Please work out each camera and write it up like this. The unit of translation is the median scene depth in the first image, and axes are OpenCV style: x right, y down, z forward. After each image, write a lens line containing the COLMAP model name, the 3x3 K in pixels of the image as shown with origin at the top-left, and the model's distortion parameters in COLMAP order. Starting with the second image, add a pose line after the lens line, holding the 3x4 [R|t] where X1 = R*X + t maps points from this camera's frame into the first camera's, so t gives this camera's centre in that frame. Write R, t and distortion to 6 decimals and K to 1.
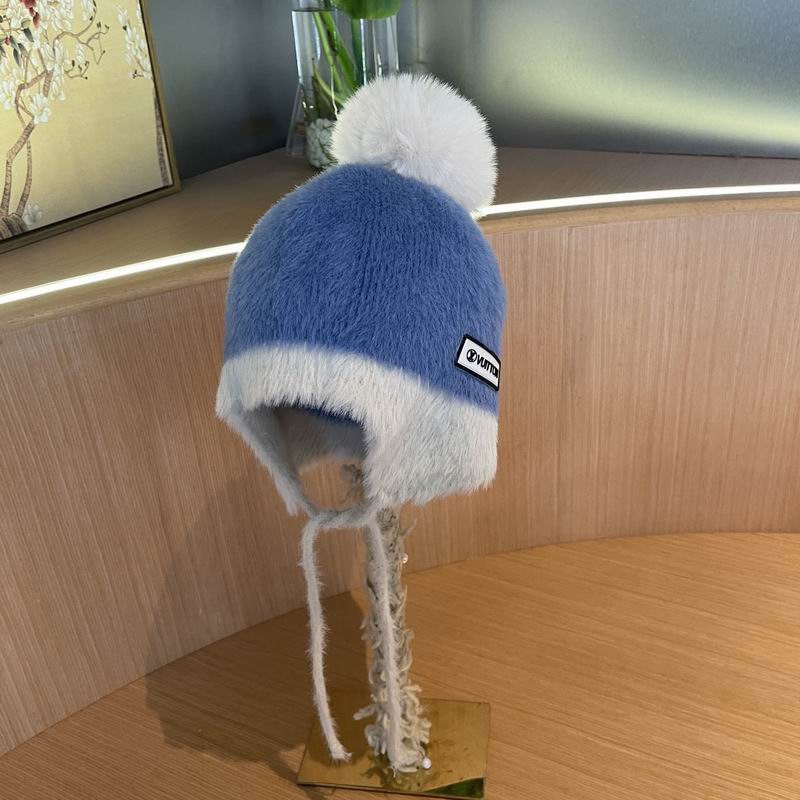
lens RADIAL K [[822.7, 0, 396.3], [0, 822.7, 396.4], [0, 0, 1]] dist [0.018809, 0.000000]
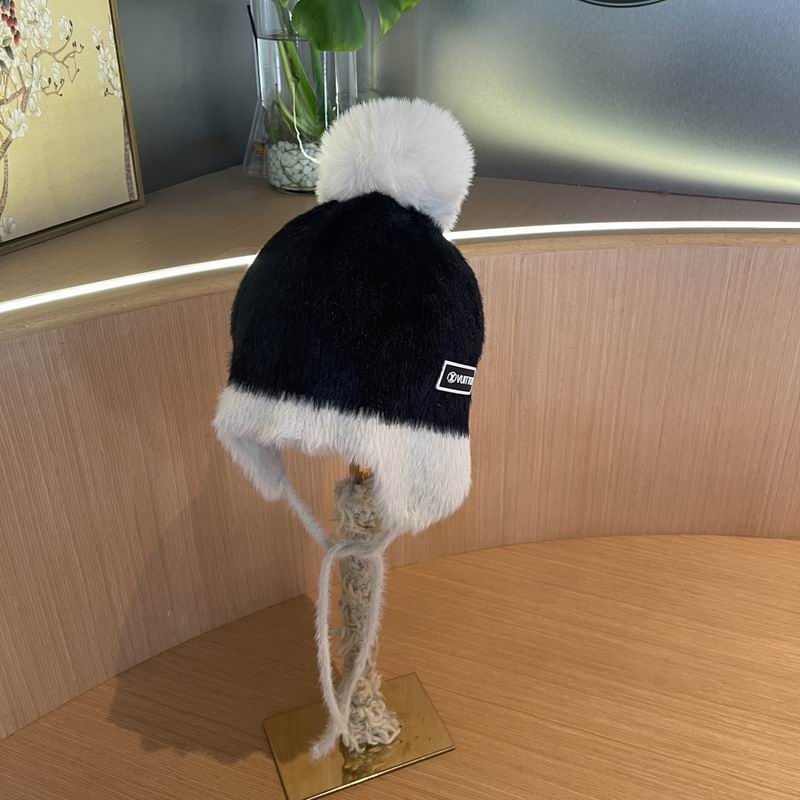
lens RADIAL K [[822.7, 0, 396.2], [0, 822.7, 400.8], [0, 0, 1]] dist [0.018809, 0.000000]
pose [[0.994481, 0.010102, 0.104434, -0.063557], [-0.009285, 0.999922, -0.008301, -0.000608], [-0.104509, 0.007286, 0.994497, -0.061214]]
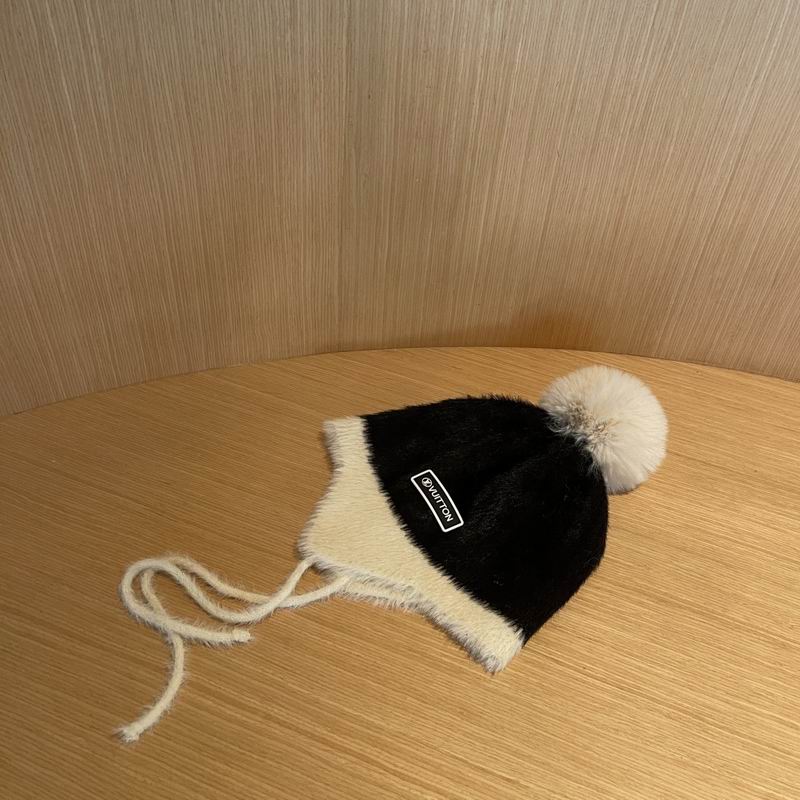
lens RADIAL K [[822.7, 0, 397.3], [0, 822.7, 405.2], [0, 0, 1]] dist [0.018809, 0.000000]
pose [[0.985545, 0.035225, 0.165714, 0.134328], [-0.078153, 0.962379, 0.260229, 0.005894], [-0.150313, -0.269418, 0.951220, 0.188322]]
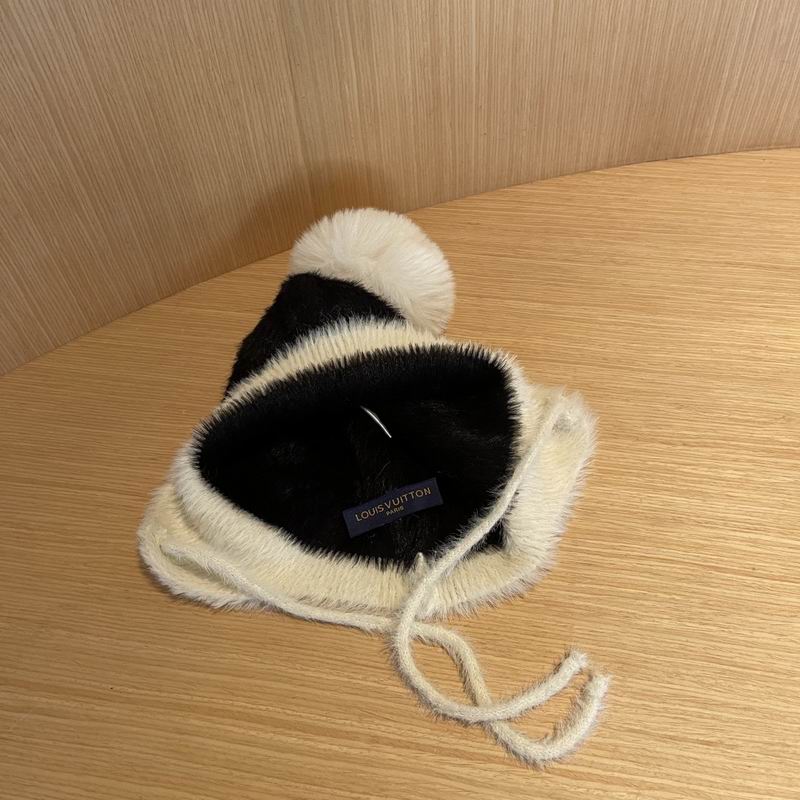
lens RADIAL K [[822.7, 0, 399.1], [0, 822.7, 408.2], [0, 0, 1]] dist [0.018809, 0.000000]
pose [[0.956561, -0.219627, 0.191715, 0.113957], [0.127593, 0.906680, 0.402059, 0.050402], [-0.262127, -0.360133, 0.895318, 0.387712]]
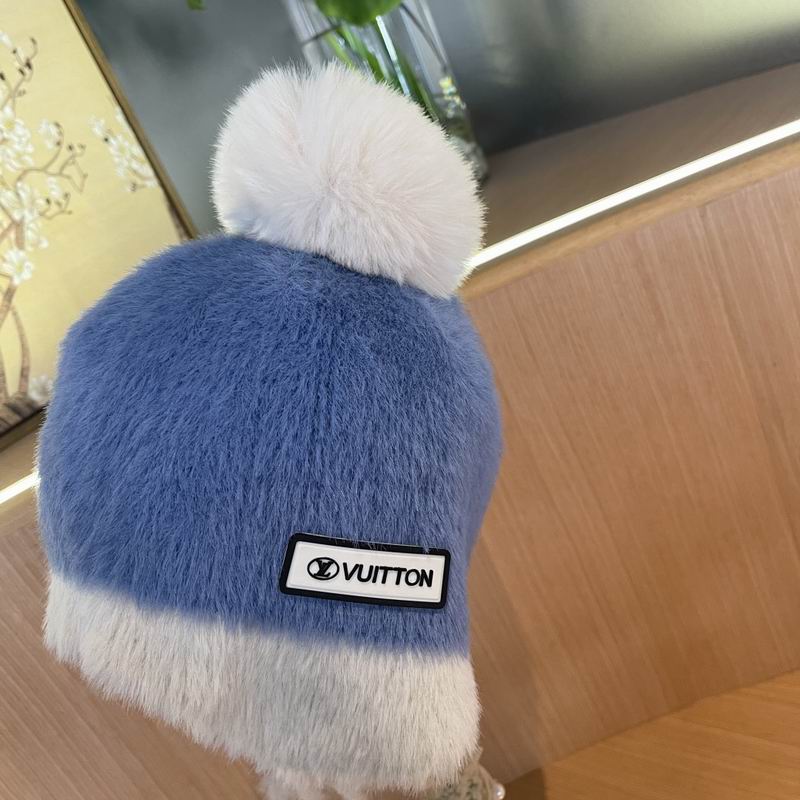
lens RADIAL K [[822.7, 0, 399.2], [0, 822.7, 406.8], [0, 0, 1]] dist [0.018809, 0.000000]
pose [[0.918513, -0.231250, -0.320713, 0.156562], [0.223287, 0.972783, -0.061938, -0.062744], [0.326307, -0.014720, 0.945149, 0.303363]]
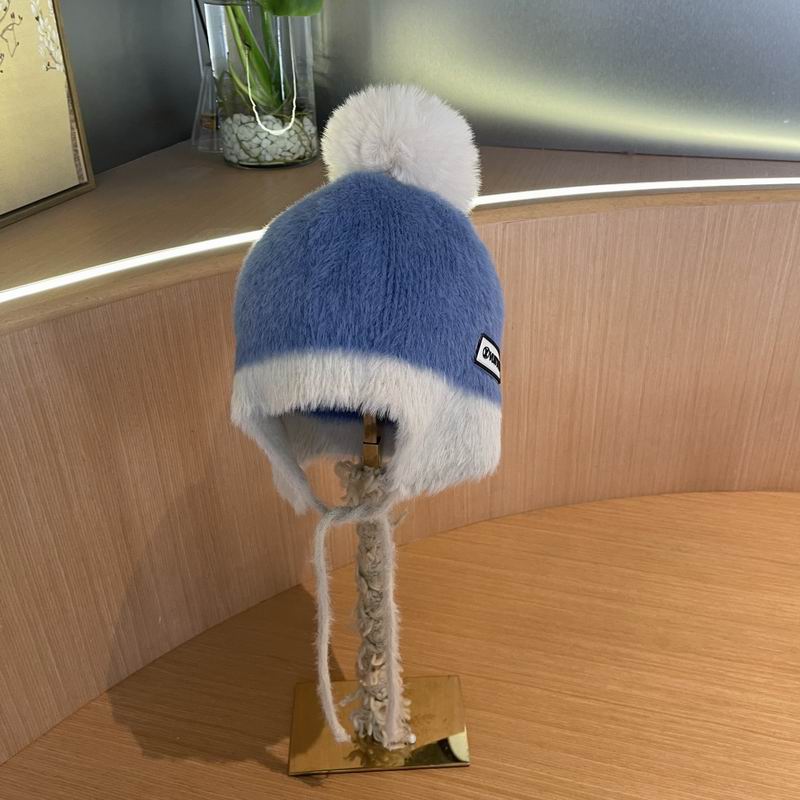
lens RADIAL K [[822.7, 0, 400.8], [0, 822.7, 396.6], [0, 0, 1]] dist [0.018809, 0.000000]
pose [[0.979313, -0.056556, 0.194287, -0.130988], [0.052645, 0.998294, 0.025238, -0.014422], [-0.195383, -0.014487, 0.980620, -0.017831]]
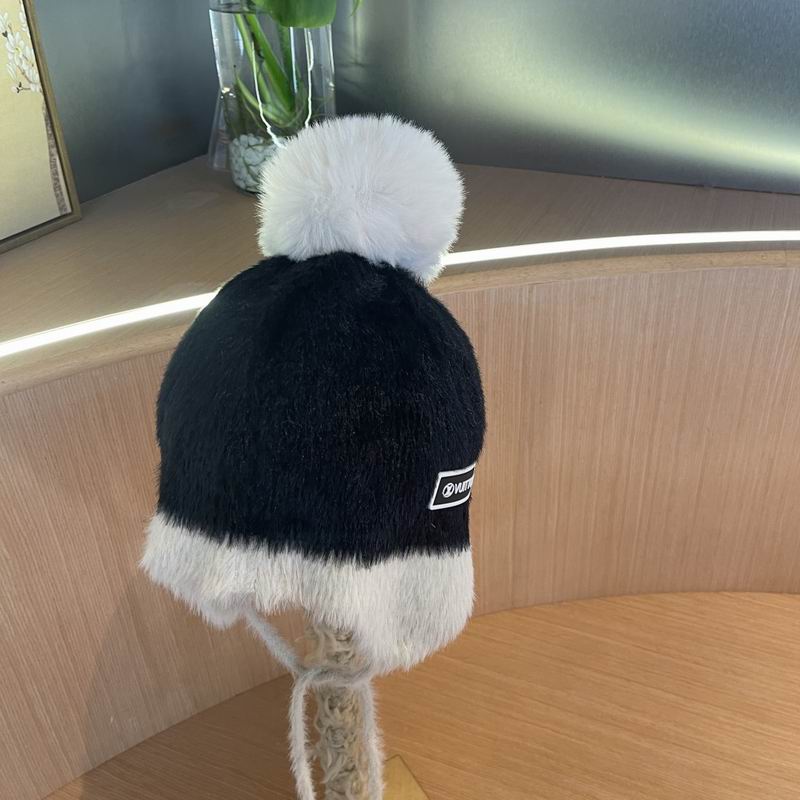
lens RADIAL K [[822.7, 0, 398.4], [0, 822.7, 393.0], [0, 0, 1]] dist [0.018809, 0.000000]
pose [[0.996994, -0.008503, 0.077006, 0.000583], [0.004305, 0.998503, 0.054526, -0.129723], [-0.077355, -0.054031, 0.995538, 0.121317]]
